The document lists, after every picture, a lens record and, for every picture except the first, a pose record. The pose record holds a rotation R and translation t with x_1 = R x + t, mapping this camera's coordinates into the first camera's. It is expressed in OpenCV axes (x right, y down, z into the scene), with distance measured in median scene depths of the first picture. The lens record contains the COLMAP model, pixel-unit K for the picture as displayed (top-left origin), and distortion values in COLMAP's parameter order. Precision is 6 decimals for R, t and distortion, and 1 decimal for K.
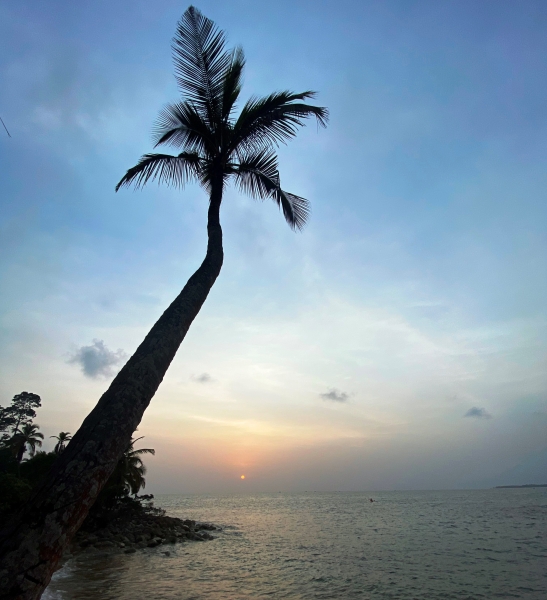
lens RADIAL K [[280.5, 0, 274.8], [0, 280.5, 361.9], [0, 0, 1]] dist [0.002207, -0.012753]
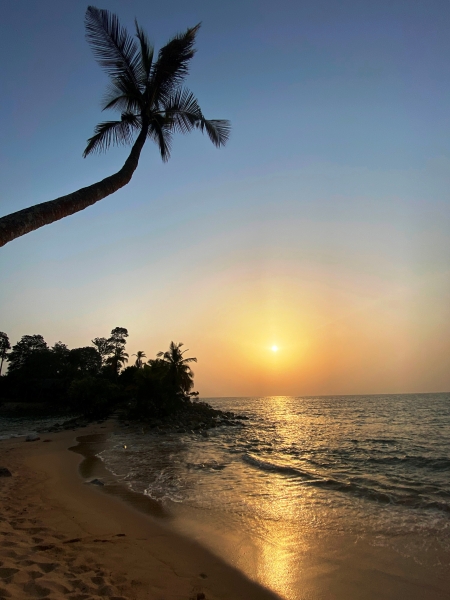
lens RADIAL K [[241.6, 0, 225.0], [0, 241.6, 300.0], [0, 0, 1]] dist [0.012251, -0.015694]
pose [[0.943168, -0.119872, -0.309942, 0.079830], [0.135580, 0.990325, 0.029561, 0.032220], [0.303400, -0.069903, 0.950296, -0.002896]]
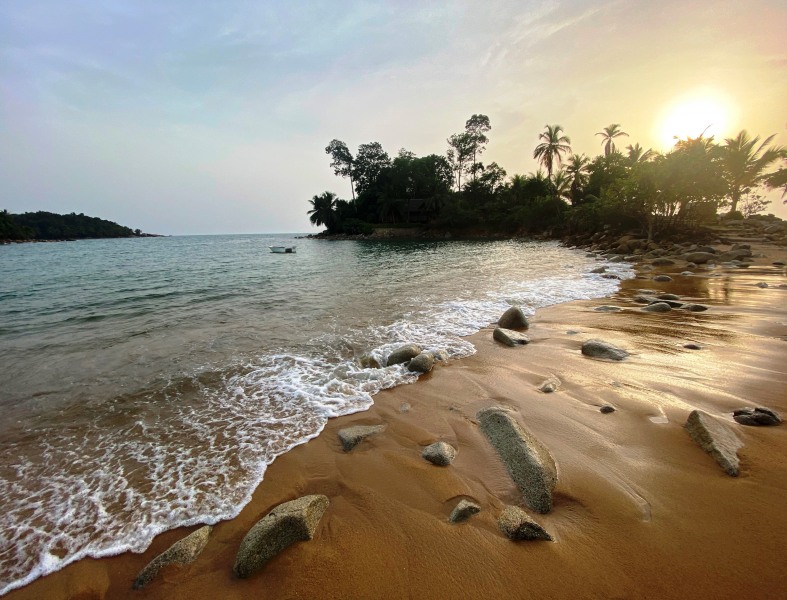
lens RADIAL K [[322.7, 0, 401.9], [0, 322.7, 299.5], [0, 0, 1]] dist [0.000910, -0.000255]
pose [[0.671044, 0.164982, -0.722829, -0.698099], [0.310430, 0.822836, 0.475998, 0.104754], [0.673301, -0.543803, 0.500944, 0.032017]]
